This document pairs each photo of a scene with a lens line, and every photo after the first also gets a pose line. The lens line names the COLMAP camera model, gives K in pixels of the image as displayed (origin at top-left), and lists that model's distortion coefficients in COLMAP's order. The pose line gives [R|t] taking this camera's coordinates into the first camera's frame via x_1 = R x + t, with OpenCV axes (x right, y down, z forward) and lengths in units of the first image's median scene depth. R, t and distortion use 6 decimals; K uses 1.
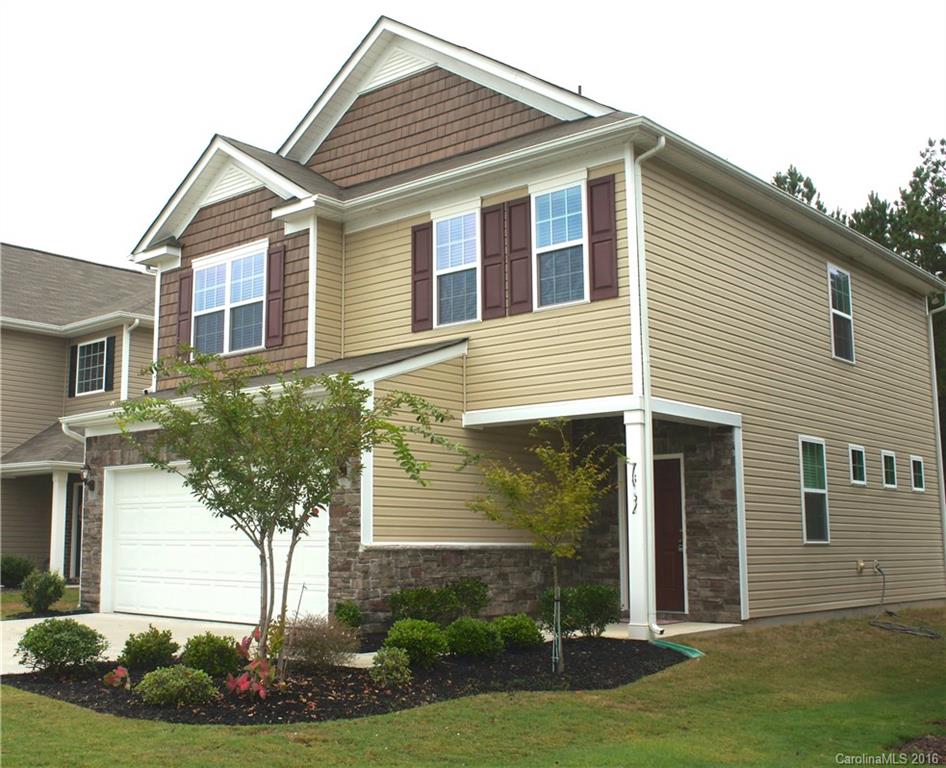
lens RADIAL K [[1082.0, 0, 473.0], [0, 1082.0, 384.0], [0, 0, 1]] dist [-0.030733, -0.038398]
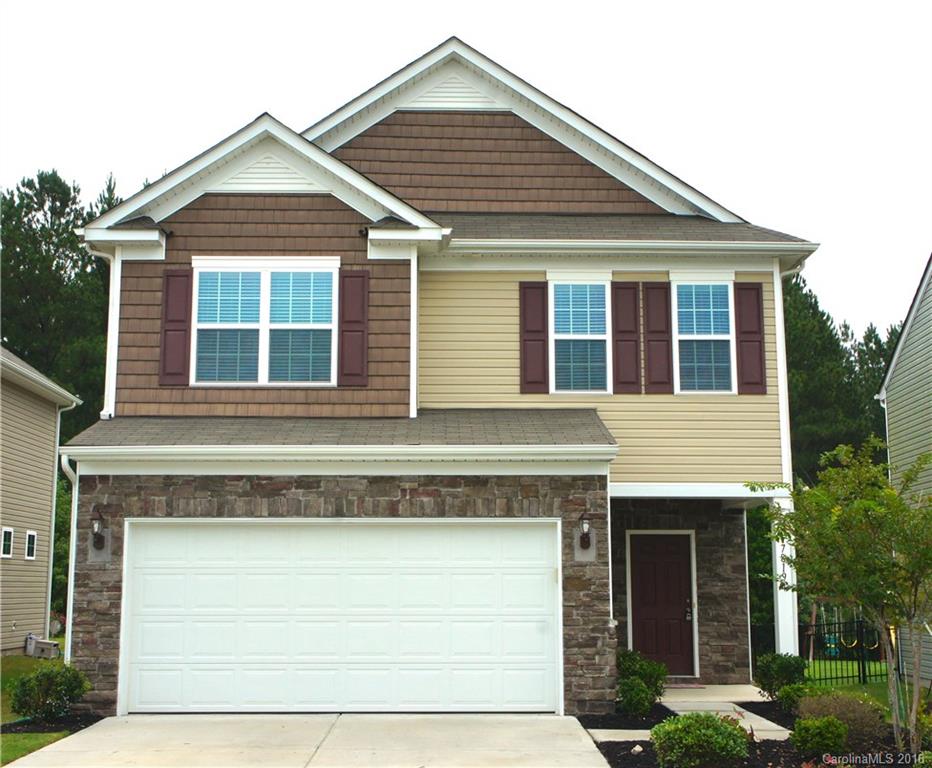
lens RADIAL K [[1259.5, 0, 466.0], [0, 1259.5, 384.0], [0, 0, 1]] dist [0.019262, 0.051599]
pose [[0.727439, 0.111215, 0.677099, -0.864817], [-0.099120, 0.993459, -0.056689, 0.012411], [-0.678975, -0.025876, 0.733705, 0.222890]]
